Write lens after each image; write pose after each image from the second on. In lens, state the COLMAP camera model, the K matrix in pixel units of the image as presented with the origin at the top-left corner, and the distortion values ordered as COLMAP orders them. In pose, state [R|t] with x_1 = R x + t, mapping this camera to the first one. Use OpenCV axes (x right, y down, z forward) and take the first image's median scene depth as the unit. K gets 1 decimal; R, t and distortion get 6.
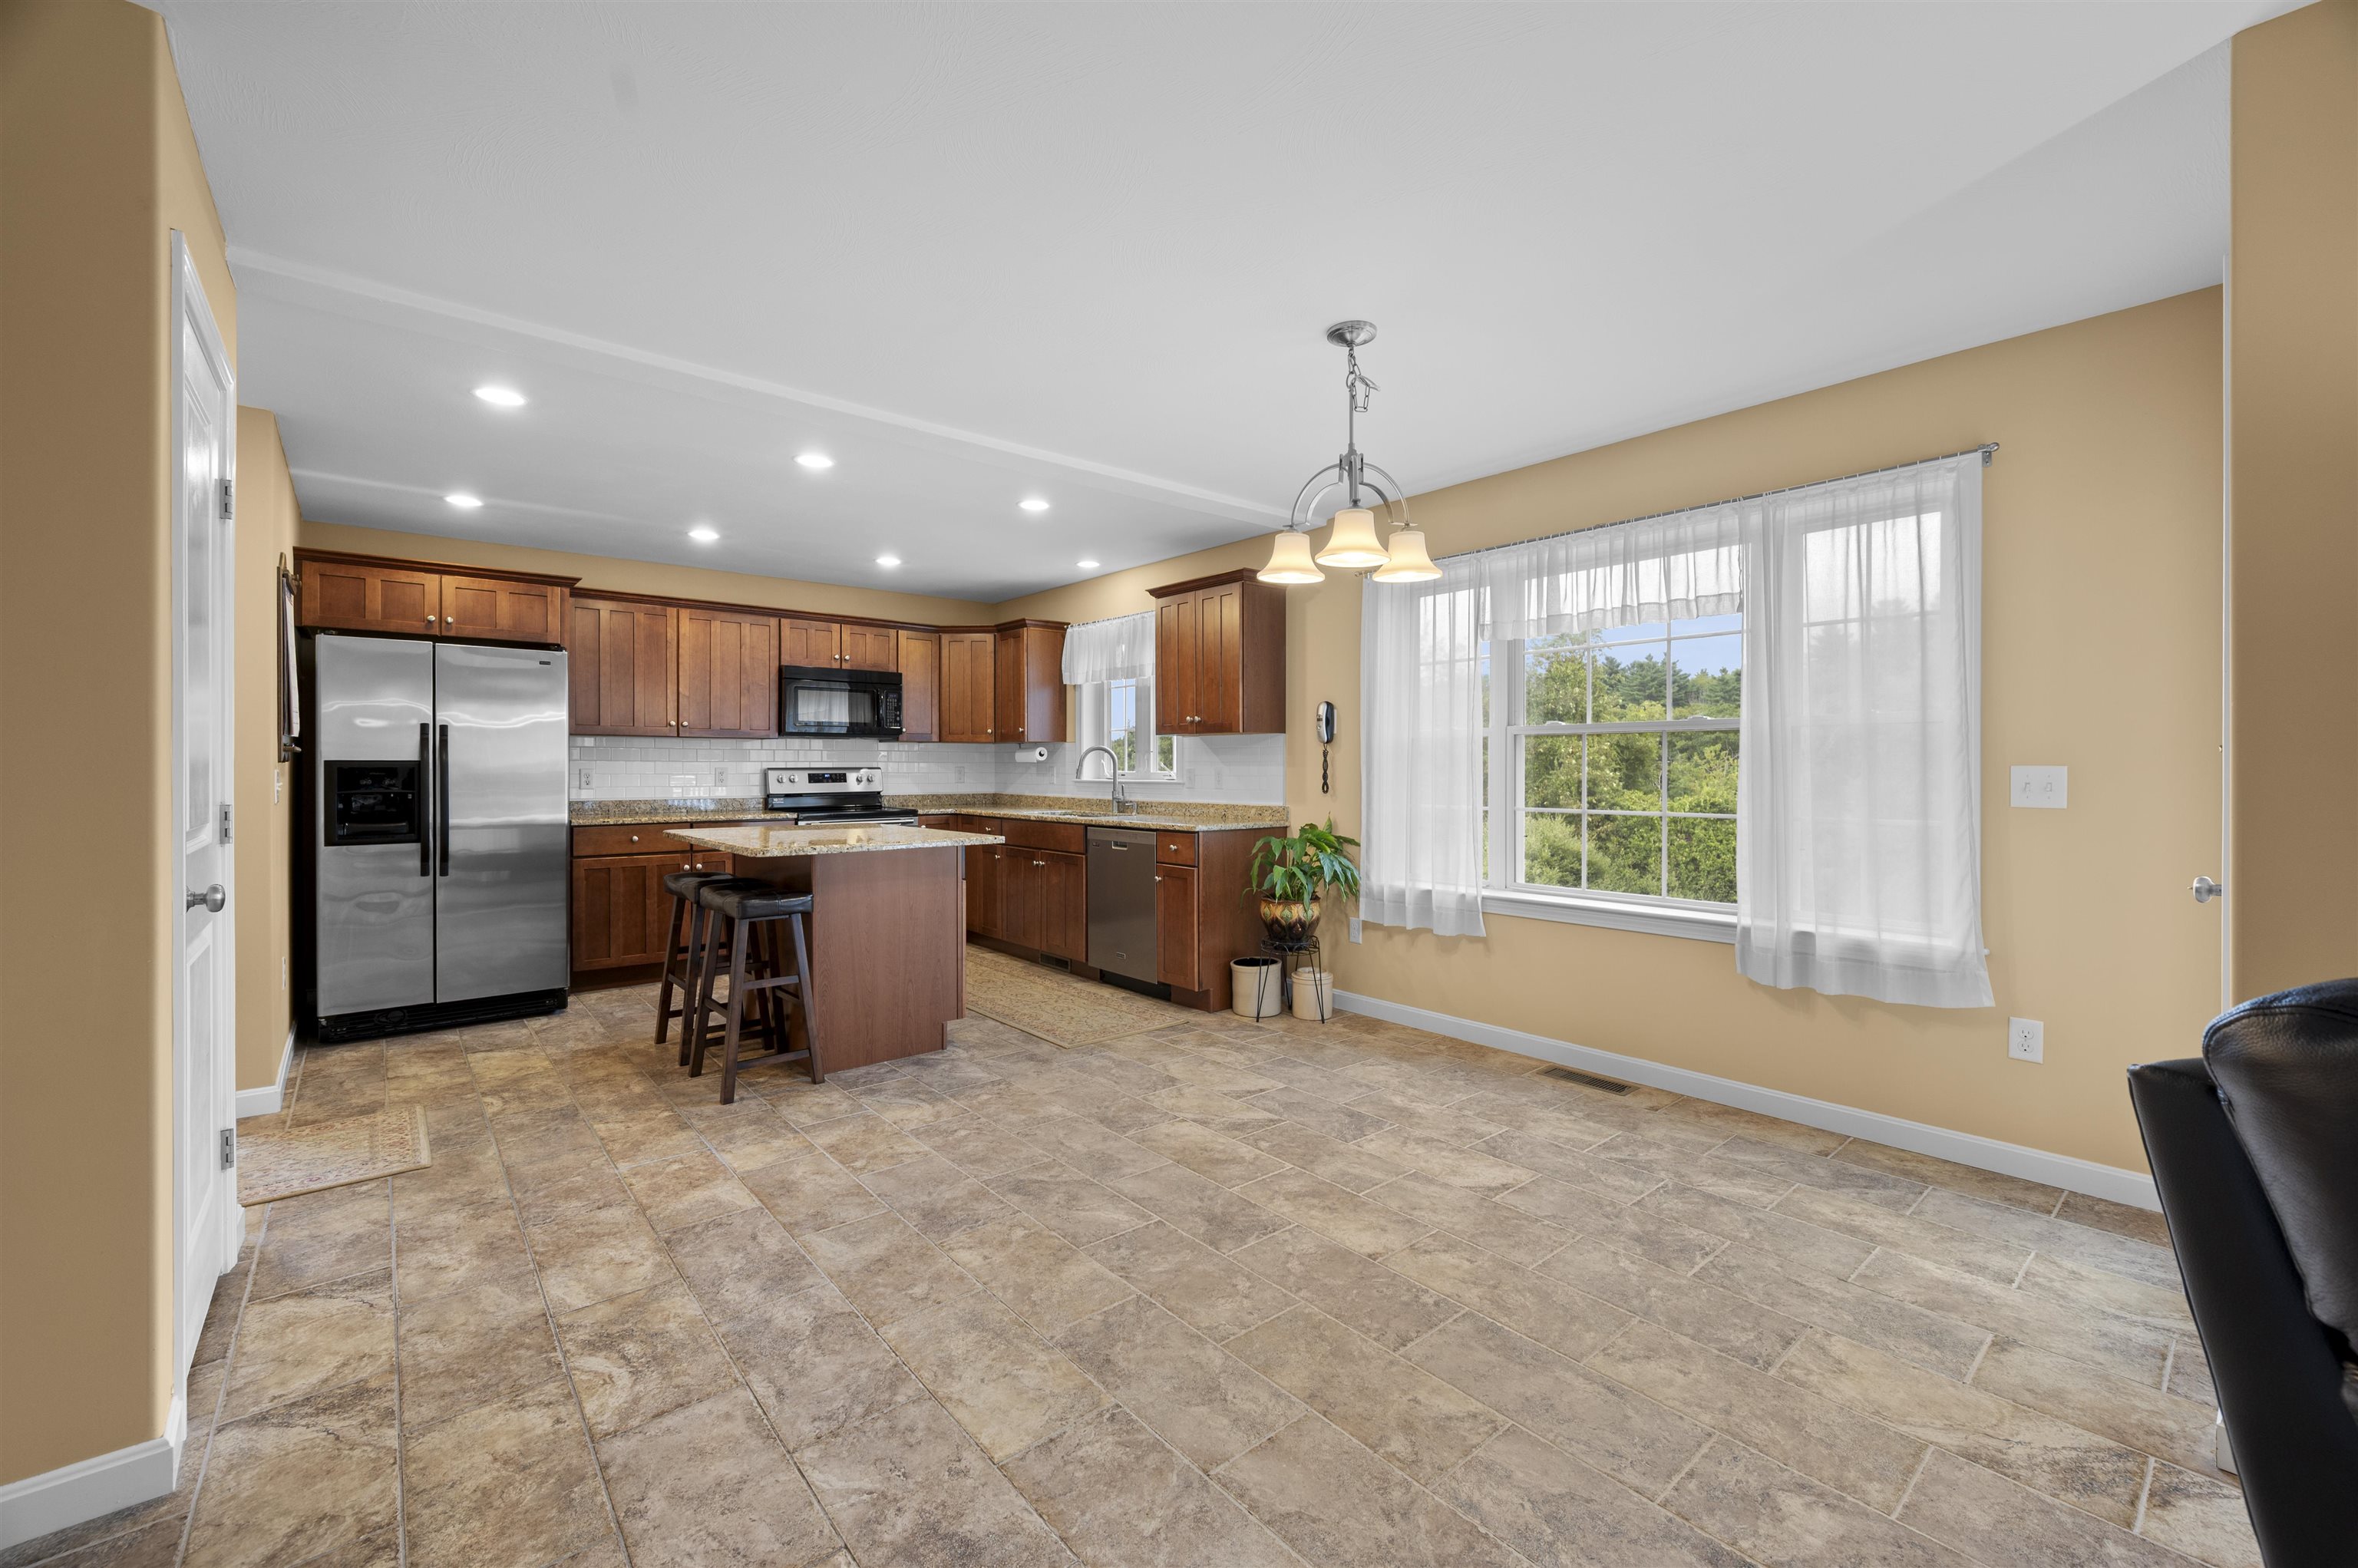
lens RADIAL K [[953.2, 0, 1184.9], [0, 953.2, 773.2], [0, 0, 1]] dist [0.000040, -0.000354]
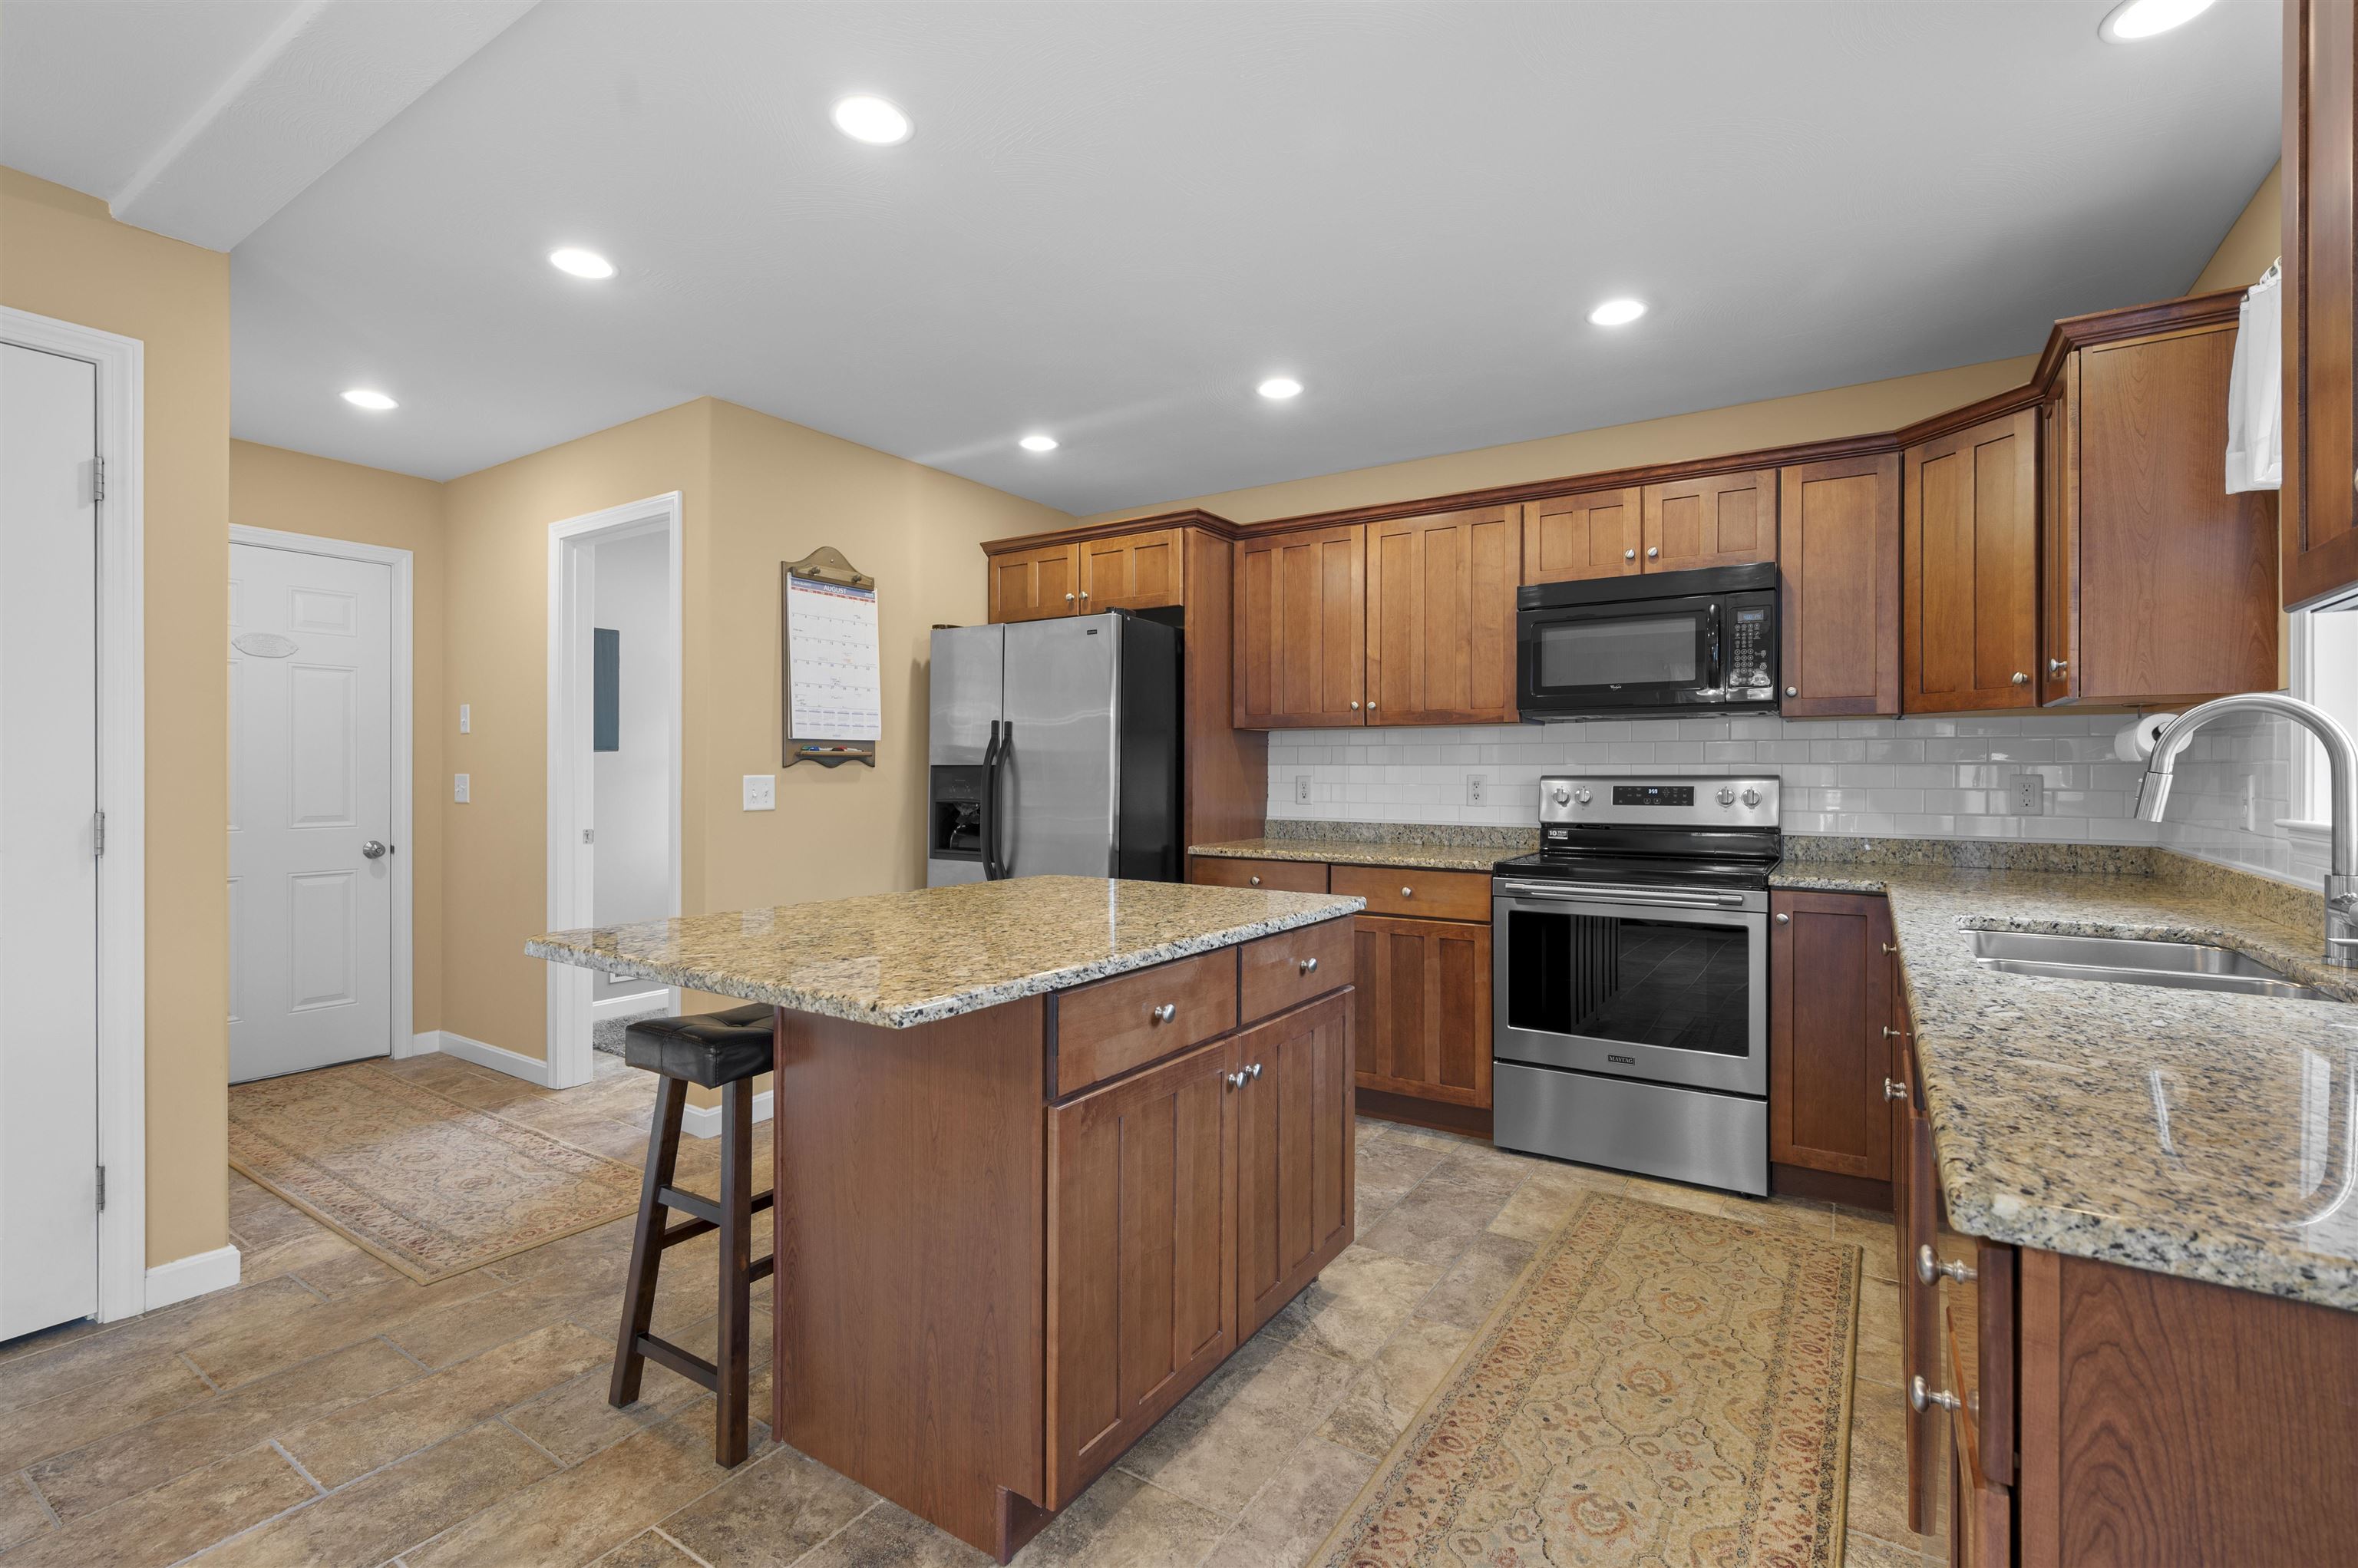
lens RADIAL K [[1046.1, 0, 1191.4], [0, 1046.1, 773.4], [0, 0, 1]] dist [-0.002077, -0.000404]
pose [[0.288918, 0.001837, -0.957352, 0.142757], [-0.008512, 0.999964, -0.000650, -0.006874], [0.957316, 0.008337, 0.288923, 0.953137]]
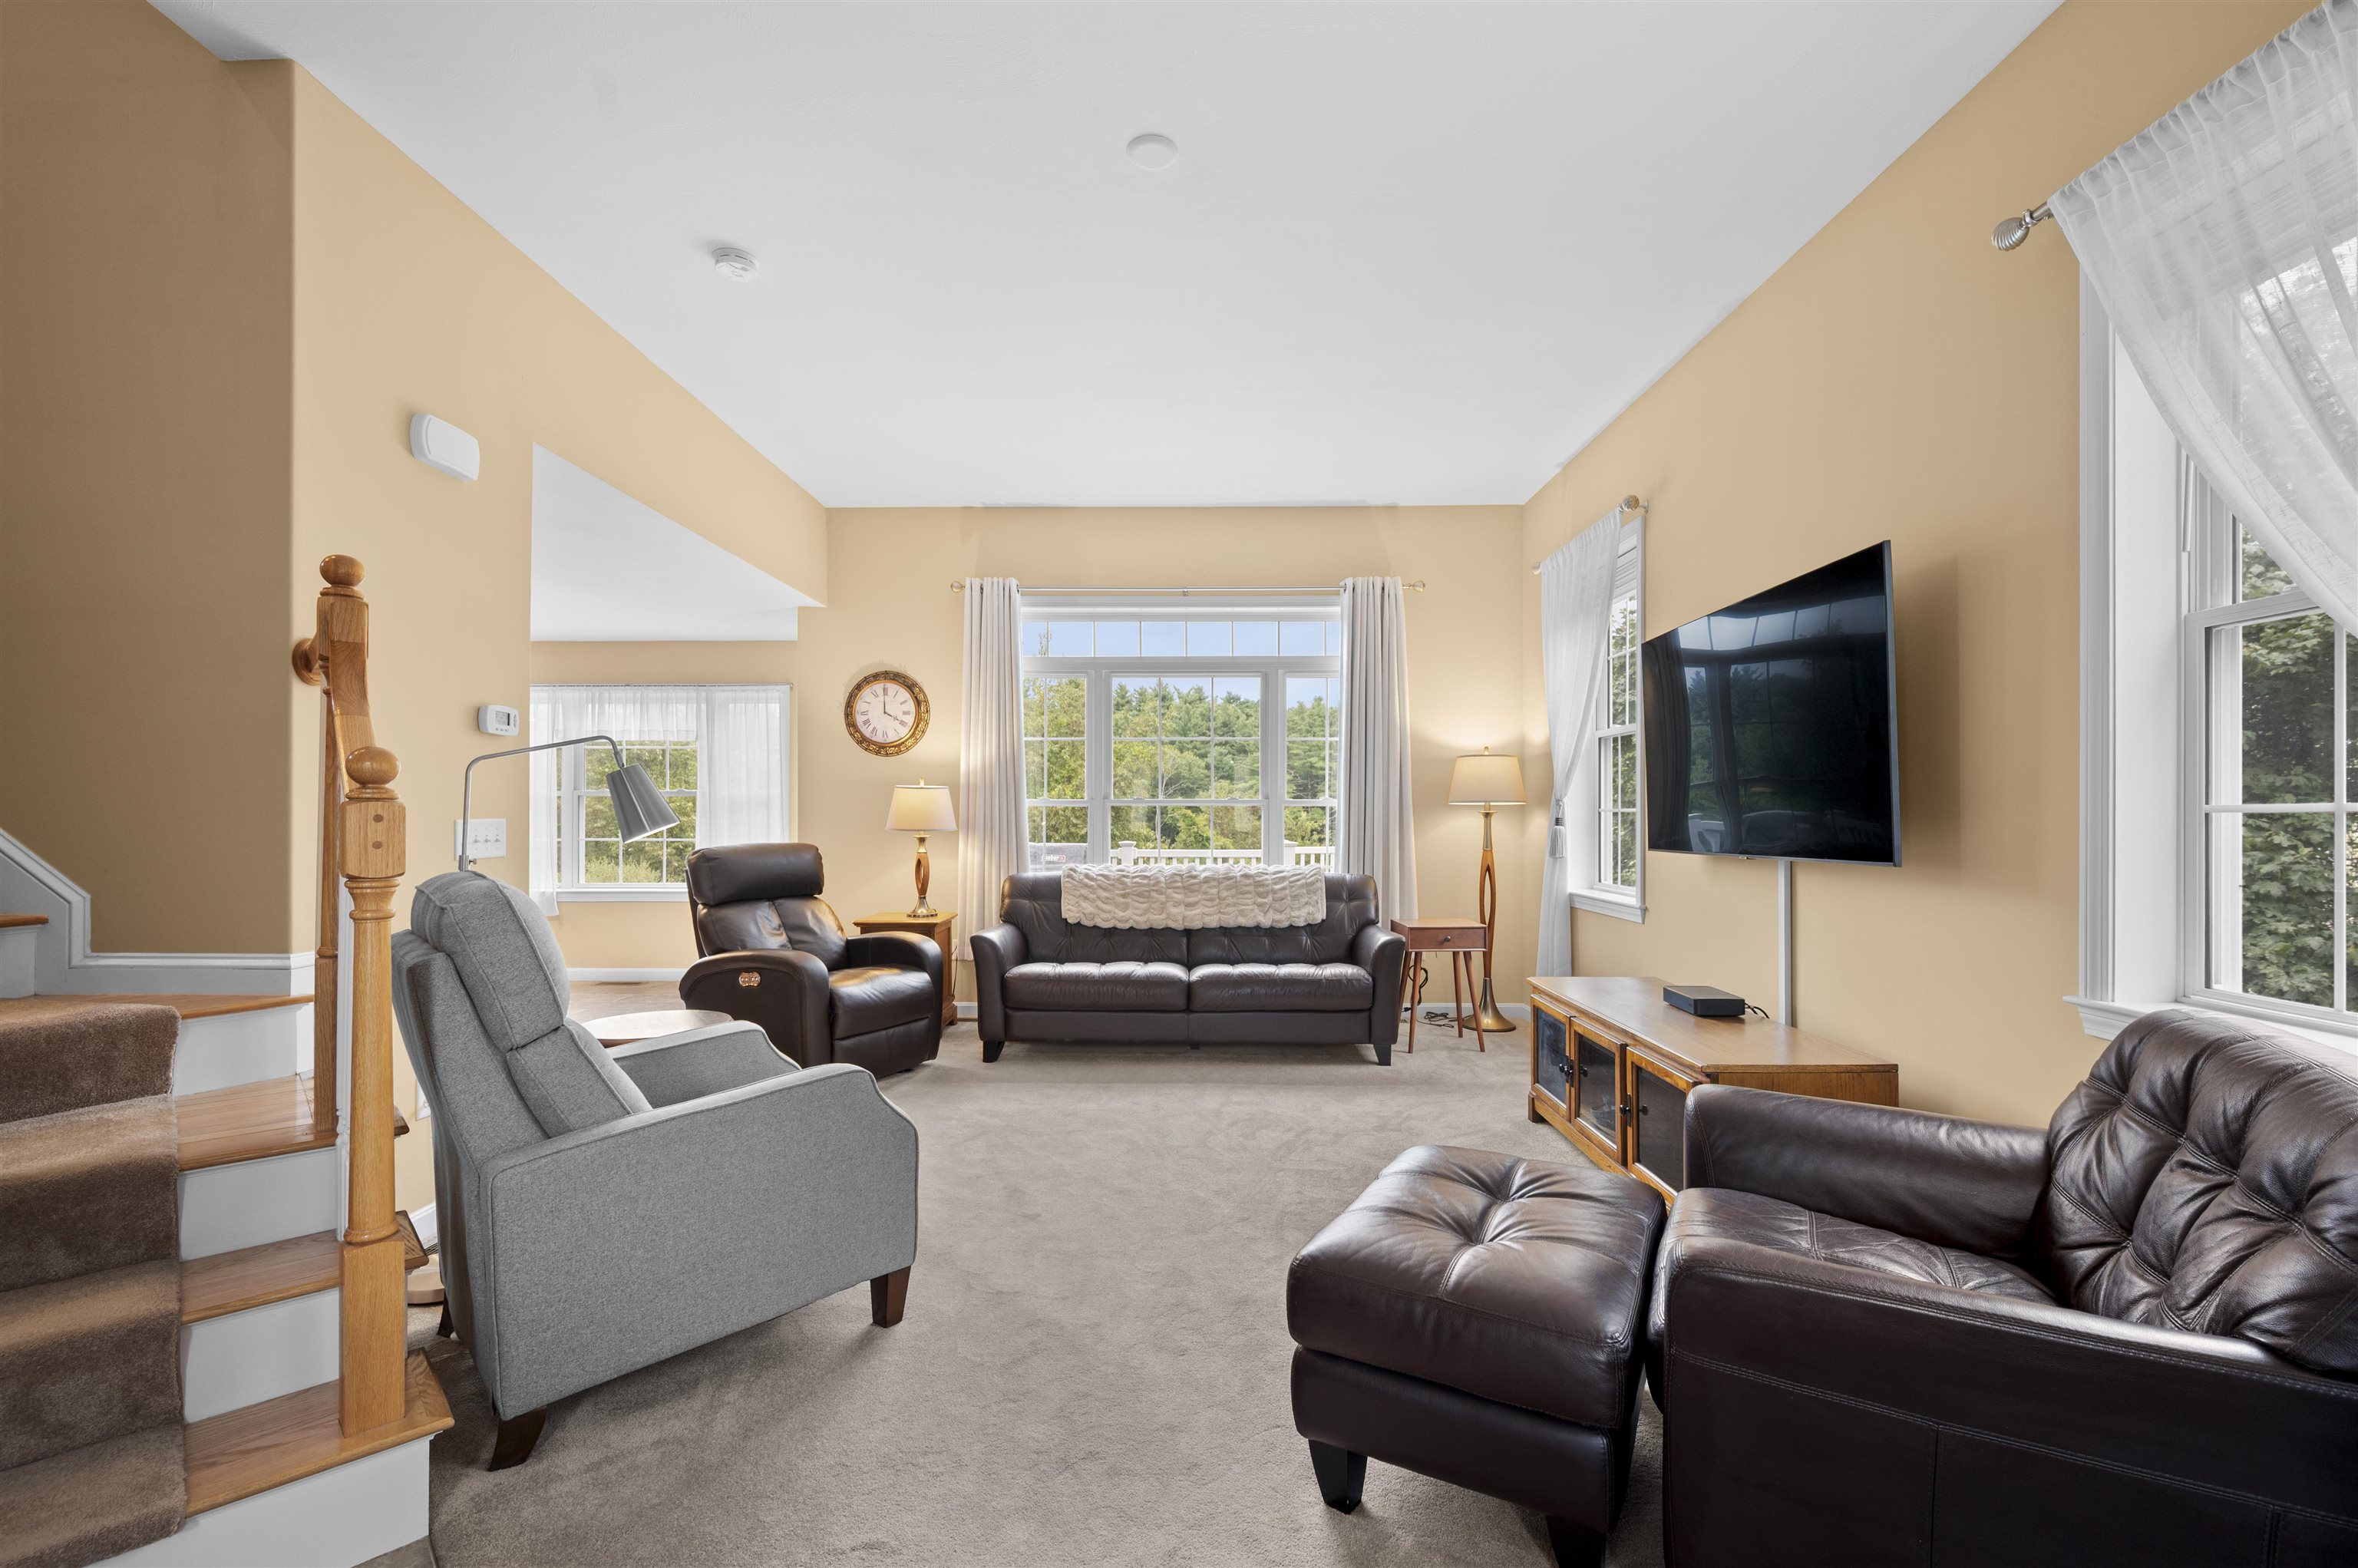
lens RADIAL K [[1000.7, 0, 1176.3], [0, 1000.7, 809.4], [0, 0, 1]] dist [0.003491, 0.000019]
pose [[0.658084, 0.006551, 0.752916, -0.297803], [0.001889, 0.999945, -0.010352, 0.004913], [-0.752942, 0.008235, 0.658035, -0.982856]]
